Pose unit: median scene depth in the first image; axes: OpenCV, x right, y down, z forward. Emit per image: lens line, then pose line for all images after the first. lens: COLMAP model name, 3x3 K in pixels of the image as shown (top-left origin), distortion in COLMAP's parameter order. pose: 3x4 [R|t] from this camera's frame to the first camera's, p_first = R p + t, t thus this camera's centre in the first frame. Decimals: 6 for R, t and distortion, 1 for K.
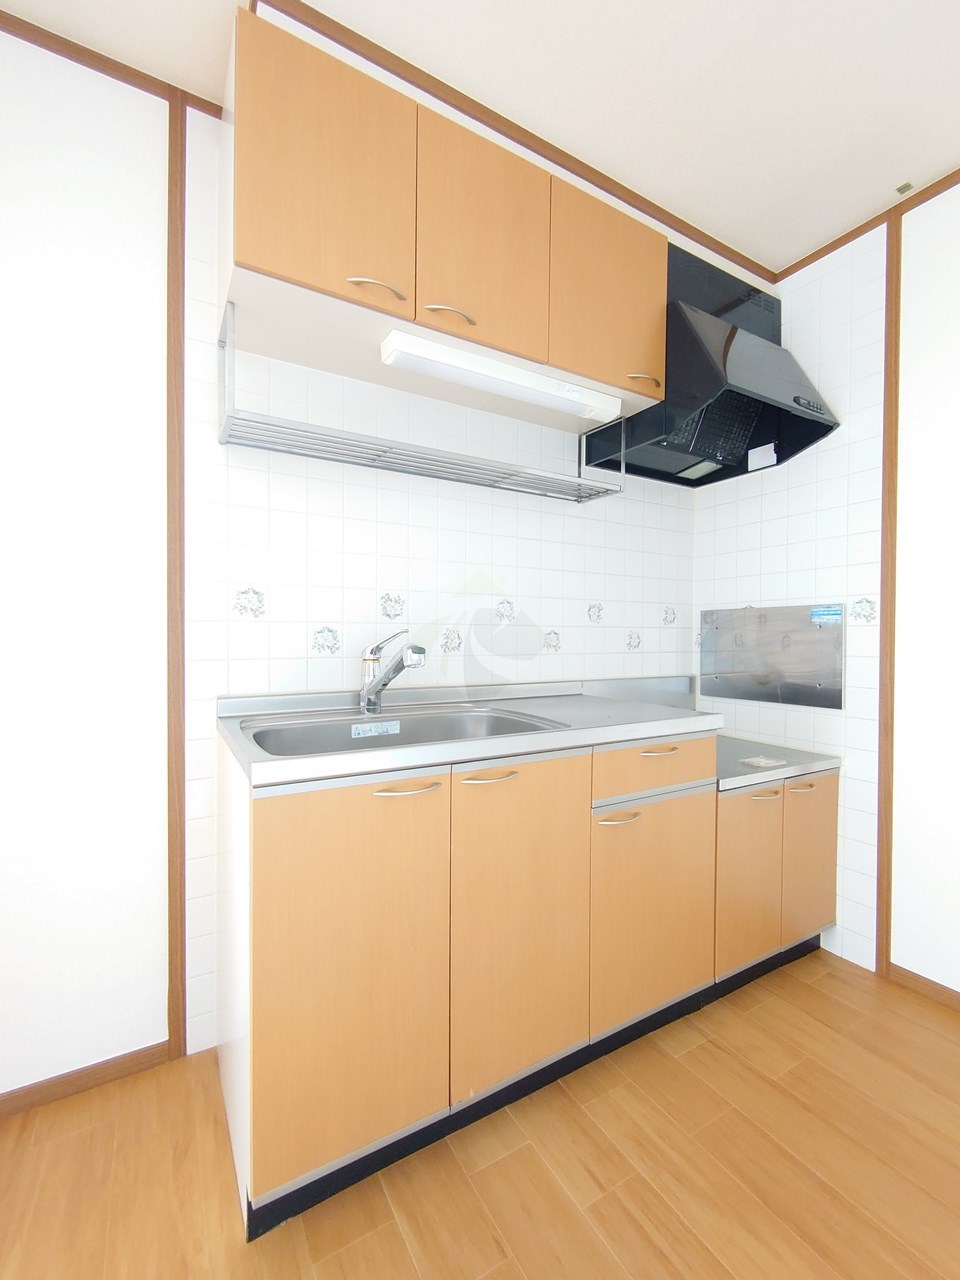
lens RADIAL K [[549.6, 0, 475.5], [0, 549.6, 644.5], [0, 0, 1]] dist [-0.005174, -0.000118]
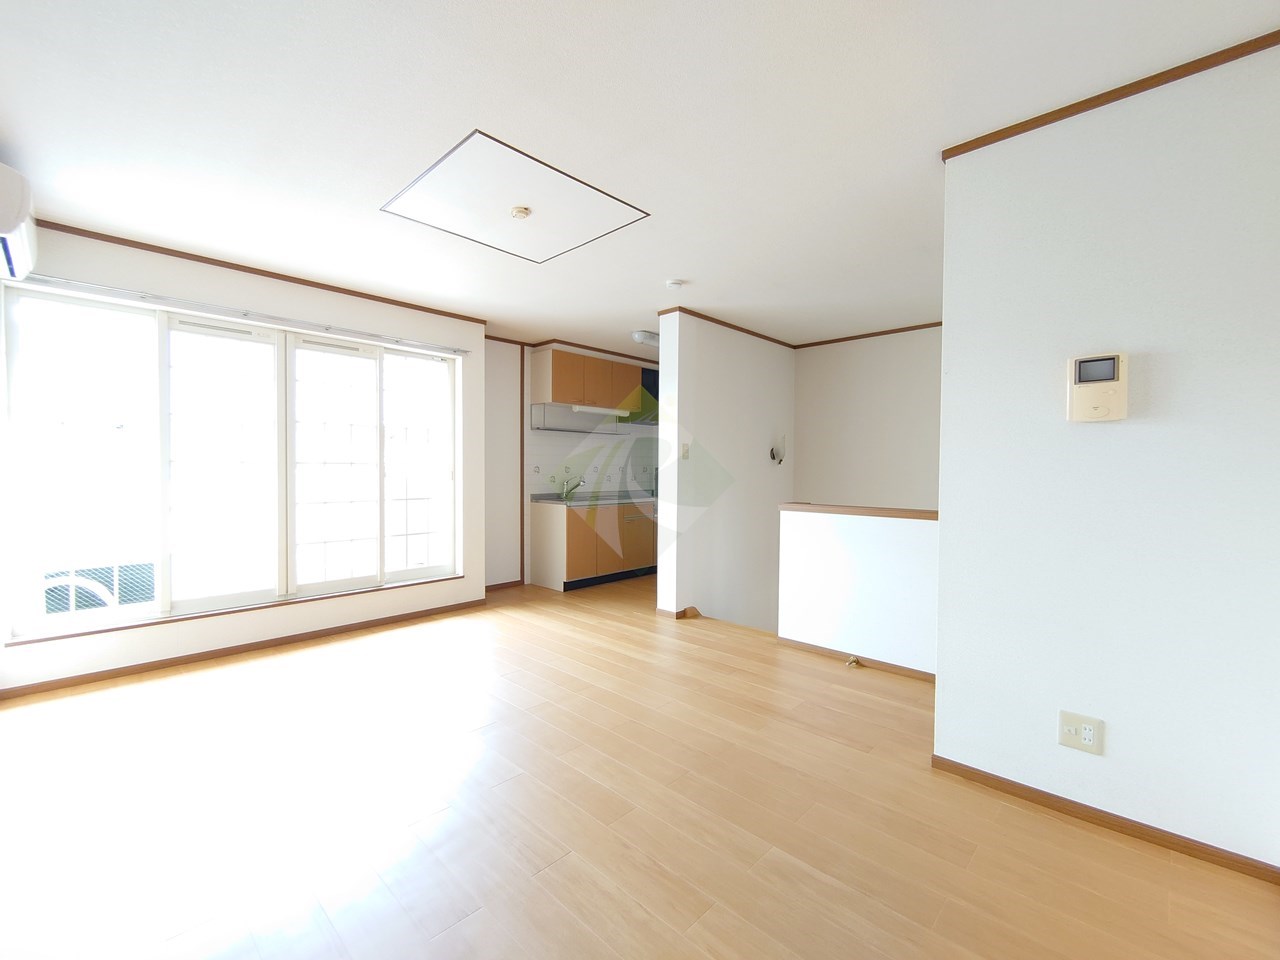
lens RADIAL K [[549.6, 0, 637.9], [0, 549.6, 474.1], [0, 0, 1]] dist [-0.005174, -0.000118]
pose [[0.961150, -0.003680, 0.276002, -0.745322], [0.002658, 0.999988, 0.004074, -0.057232], [-0.276013, -0.003182, 0.961149, -2.727503]]
